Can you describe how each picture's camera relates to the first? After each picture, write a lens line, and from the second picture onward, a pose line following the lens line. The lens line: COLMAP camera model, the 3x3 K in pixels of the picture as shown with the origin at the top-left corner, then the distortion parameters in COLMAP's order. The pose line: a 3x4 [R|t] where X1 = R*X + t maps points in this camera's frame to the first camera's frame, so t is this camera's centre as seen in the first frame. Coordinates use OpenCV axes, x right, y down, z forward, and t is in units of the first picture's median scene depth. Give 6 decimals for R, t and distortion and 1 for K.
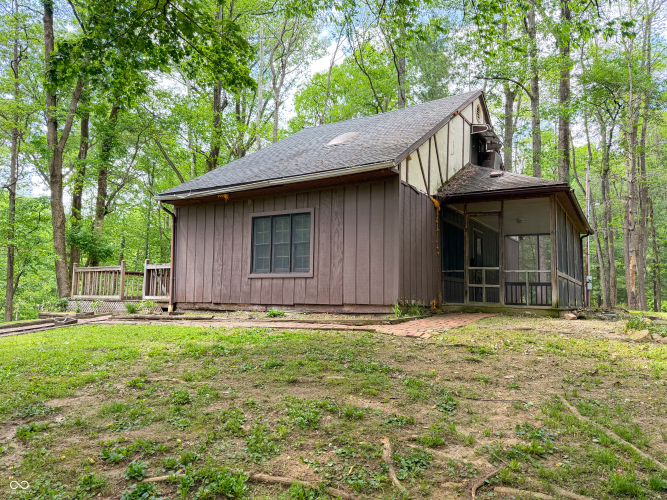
lens RADIAL K [[465.7, 0, 333.5], [0, 465.7, 250.0], [0, 0, 1]] dist [0.075898, -0.105323]
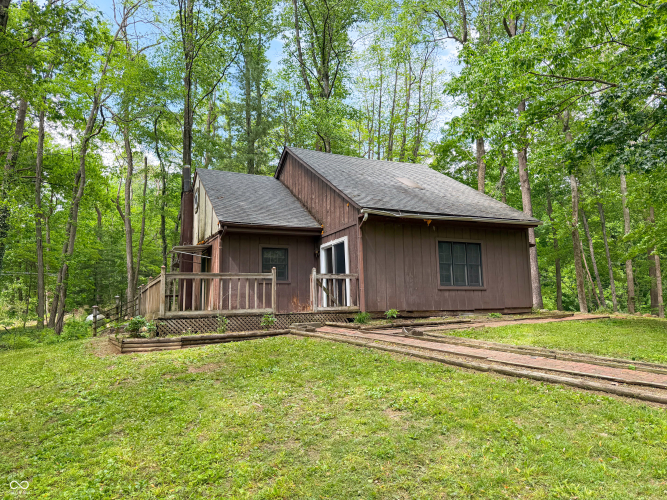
lens RADIAL K [[465.7, 0, 333.5], [0, 465.7, 250.0], [0, 0, 1]] dist [0.075898, -0.105323]
pose [[0.570421, 0.080618, 0.817387, -1.379810], [-0.052768, 0.996712, -0.061481, 0.046333], [-0.819656, -0.008062, 0.572799, 0.521631]]
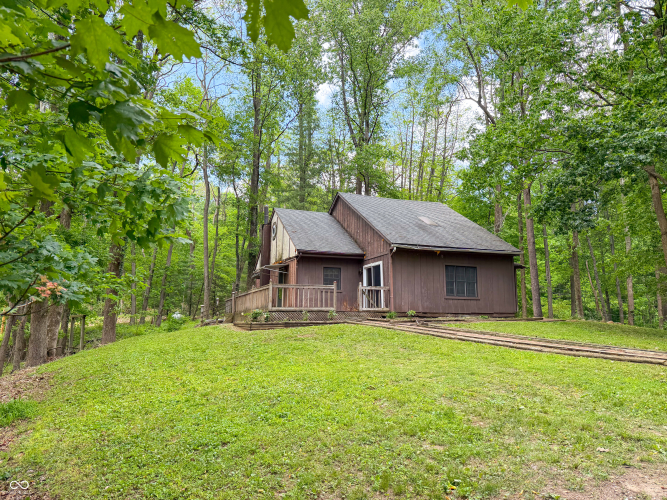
lens RADIAL K [[465.7, 0, 333.5], [0, 465.7, 250.0], [0, 0, 1]] dist [0.075898, -0.105323]
pose [[0.627427, 0.105908, 0.771440, -1.891238], [-0.072978, 0.994345, -0.077155, 0.044366], [-0.775248, -0.007889, 0.631608, 0.190940]]
